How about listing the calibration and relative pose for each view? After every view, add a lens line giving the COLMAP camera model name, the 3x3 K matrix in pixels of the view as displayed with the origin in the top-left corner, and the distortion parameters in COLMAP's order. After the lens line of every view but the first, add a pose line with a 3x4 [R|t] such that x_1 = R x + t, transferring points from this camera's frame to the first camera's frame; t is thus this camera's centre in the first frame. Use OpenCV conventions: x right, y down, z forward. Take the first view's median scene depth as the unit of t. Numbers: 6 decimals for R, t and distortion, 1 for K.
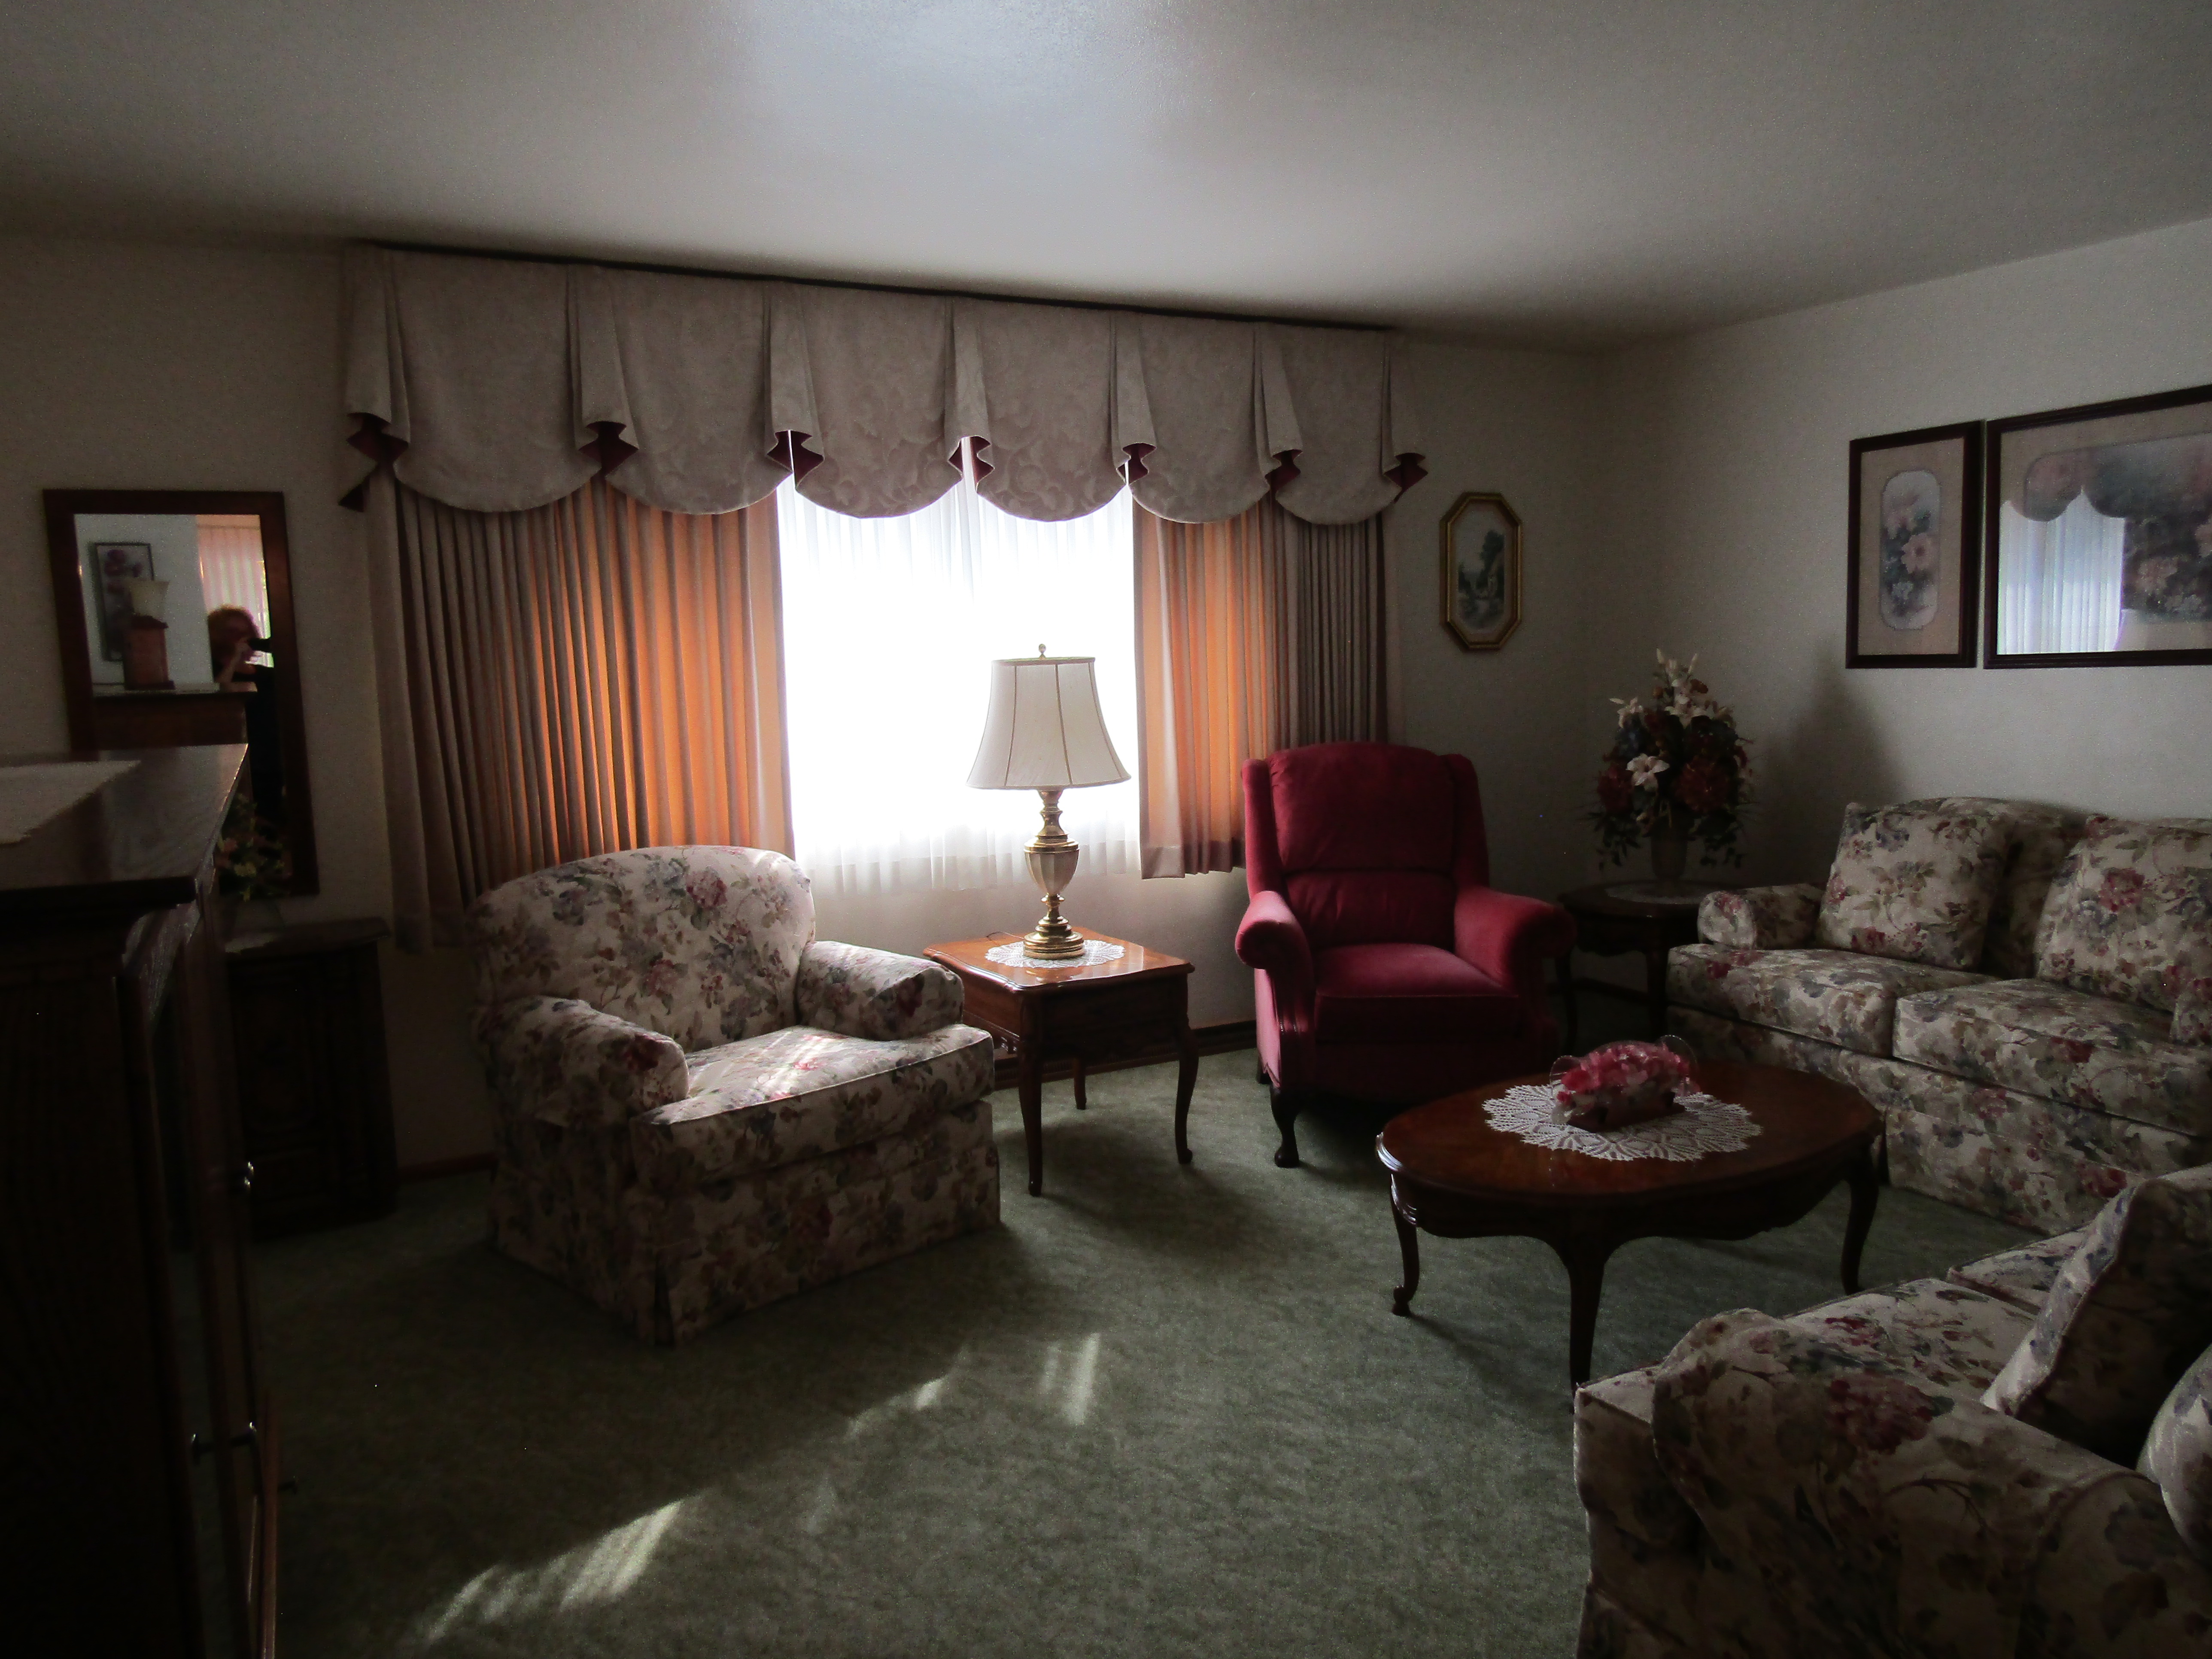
lens RADIAL K [[1572.0, 0, 1107.1], [0, 1572.0, 834.4], [0, 0, 1]] dist [-0.016726, 0.010662]
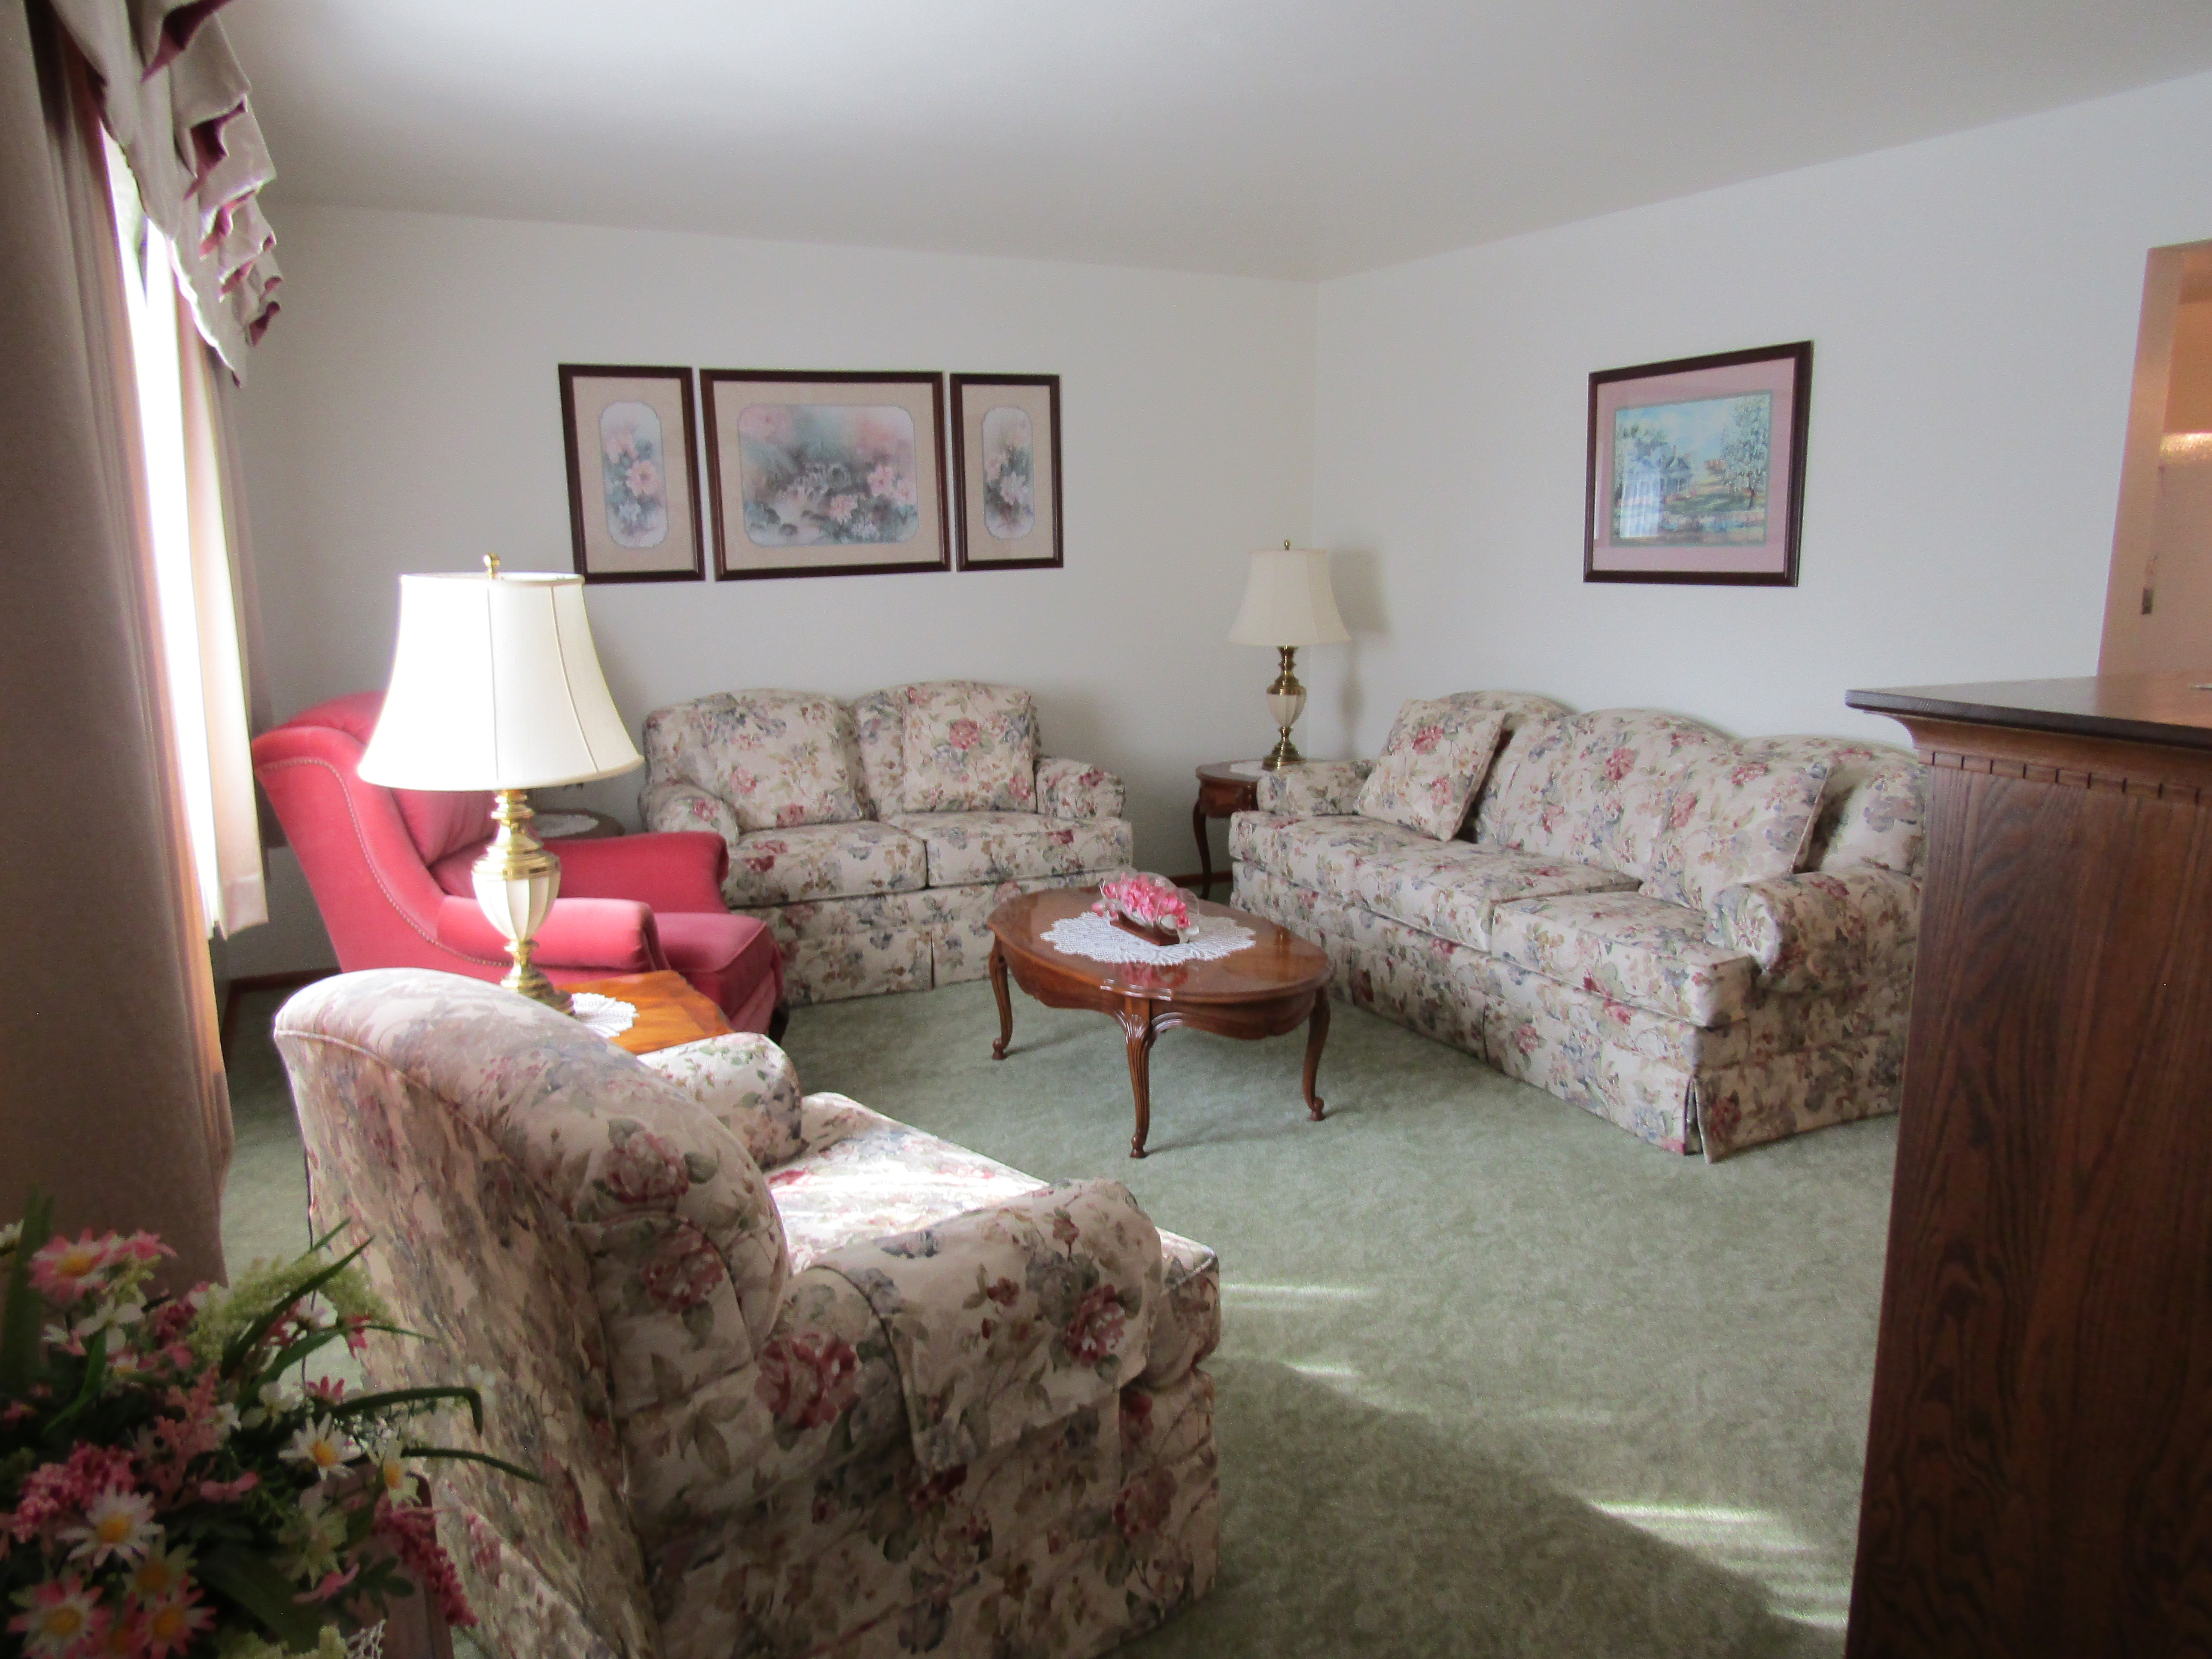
lens RADIAL K [[1572.0, 0, 1107.5], [0, 1572.0, 830.3], [0, 0, 1]] dist [-0.016726, 0.010662]
pose [[0.021746, -0.168639, 0.985438, -0.696947], [0.126684, 0.978191, 0.164603, -0.088301], [-0.991705, 0.121259, 0.042636, 0.750528]]
